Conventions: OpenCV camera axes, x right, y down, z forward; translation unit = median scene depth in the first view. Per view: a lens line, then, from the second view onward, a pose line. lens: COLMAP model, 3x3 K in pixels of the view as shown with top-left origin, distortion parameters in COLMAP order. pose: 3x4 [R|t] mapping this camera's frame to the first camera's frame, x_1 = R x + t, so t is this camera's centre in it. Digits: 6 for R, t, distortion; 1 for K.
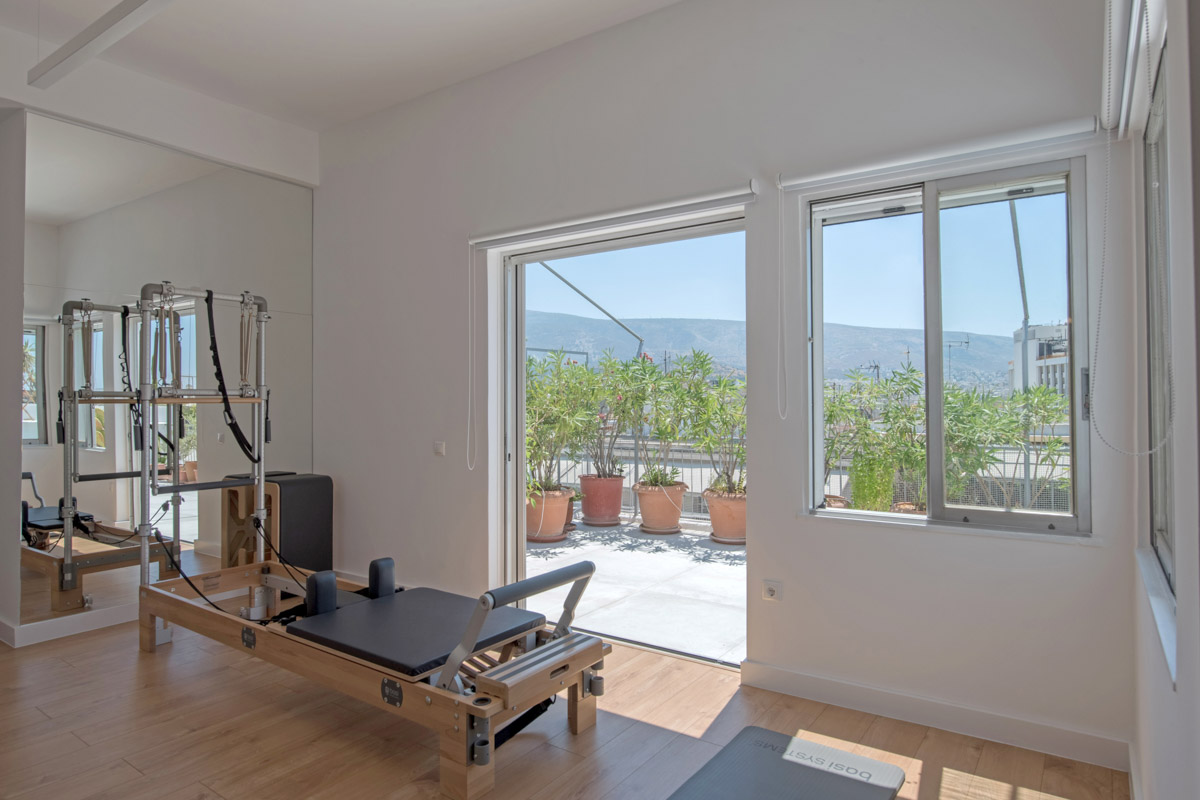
lens RADIAL K [[710.6, 0, 602.8], [0, 710.6, 396.3], [0, 0, 1]] dist [0.005590, -0.006115]
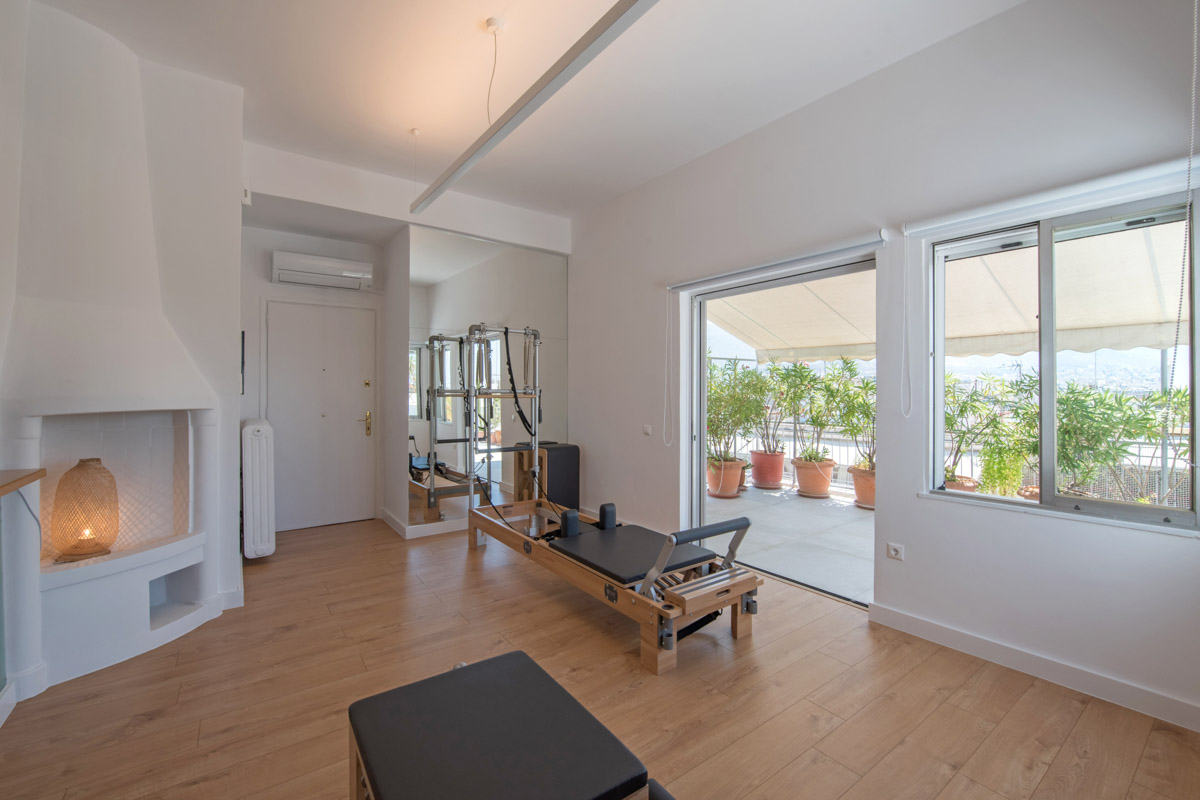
lens RADIAL K [[511.8, 0, 610.7], [0, 511.8, 396.4], [0, 0, 1]] dist [0.004515, -0.003095]
pose [[0.952097, 0.007017, -0.305717, 0.022773], [-0.002057, 0.999861, 0.016543, -0.014809], [0.305791, -0.015122, 0.951979, -0.024021]]
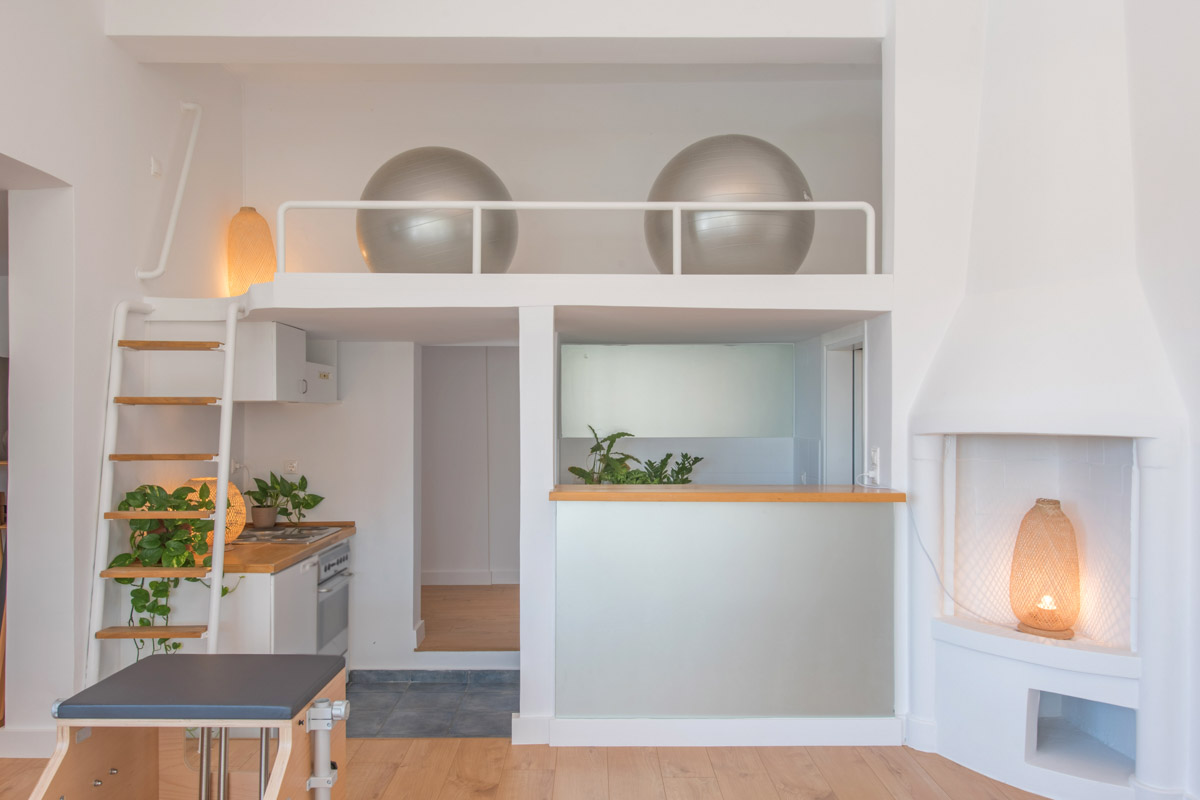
lens RADIAL K [[880.8, 0, 591.9], [0, 880.8, 432.4], [0, 0, 1]] dist [-0.000976, 0.024376]
pose [[-0.804227, 0.011433, -0.594212, 0.013617], [0.002285, 0.999867, 0.016145, 0.001344], [0.594317, 0.011627, -0.804147, 0.861108]]
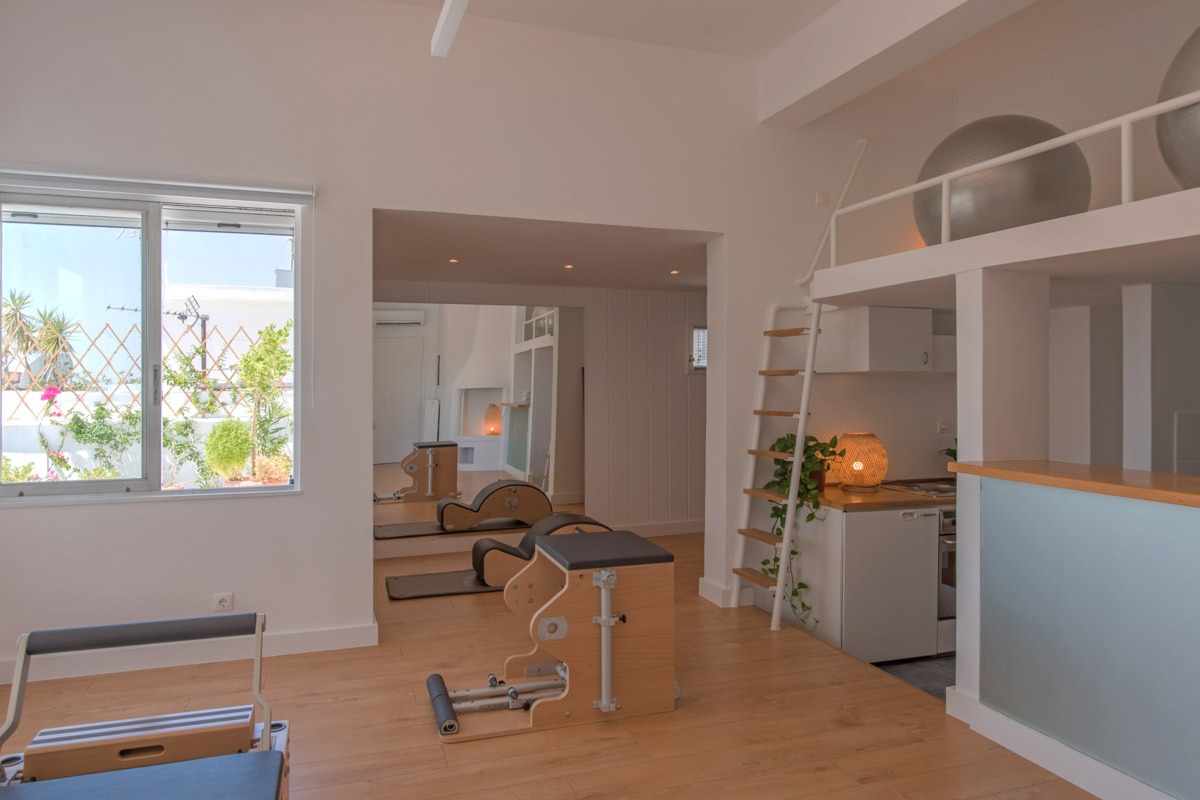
lens RADIAL K [[822.7, 0, 628.6], [0, 822.7, 398.9], [0, 0, 1]] dist [0.008212, -0.002473]
pose [[-0.834886, -0.007211, 0.550376, -0.663224], [0.001179, 0.999888, 0.014890, 0.001839], [-0.550422, 0.013080, -0.834784, 0.970392]]
